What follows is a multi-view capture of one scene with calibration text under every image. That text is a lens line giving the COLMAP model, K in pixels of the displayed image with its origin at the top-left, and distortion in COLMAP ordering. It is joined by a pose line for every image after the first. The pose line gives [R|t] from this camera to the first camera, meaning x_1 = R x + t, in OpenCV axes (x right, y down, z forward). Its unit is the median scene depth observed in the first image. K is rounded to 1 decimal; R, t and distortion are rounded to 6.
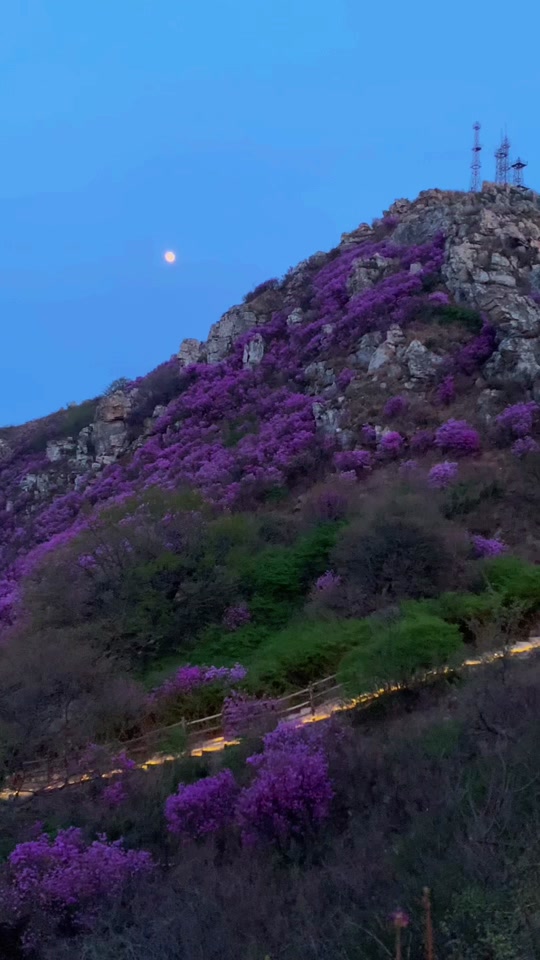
lens RADIAL K [[818.8, 0, 270.0], [0, 818.8, 480.0], [0, 0, 1]] dist [0.010398, 0.001176]
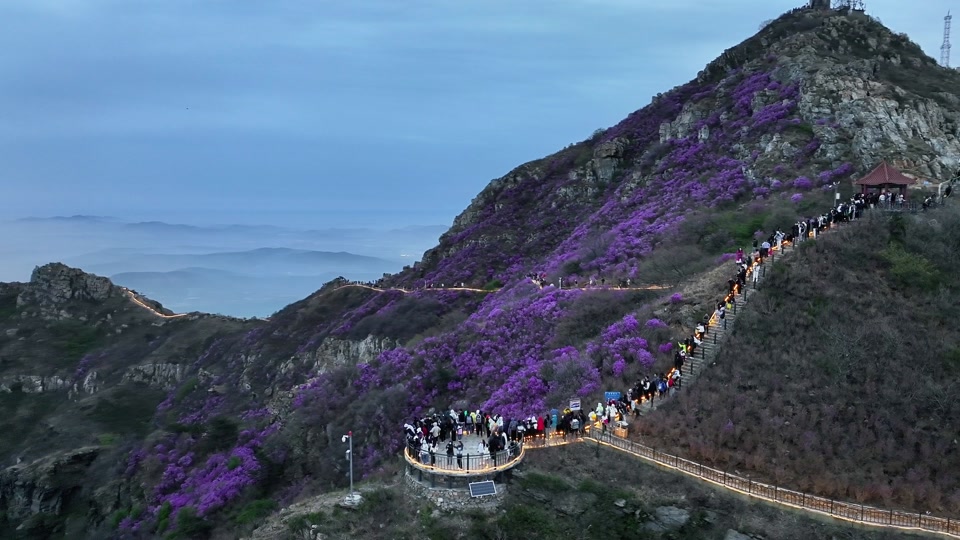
lens RADIAL K [[664.6, 0, 480.0], [0, 664.6, 270.0], [0, 0, 1]] dist [-0.002910, -0.000986]
pose [[0.972891, -0.007958, -0.231127, -0.249536], [0.042715, 0.988396, 0.145769, -0.104291], [0.227285, -0.151690, 0.961942, -1.150773]]
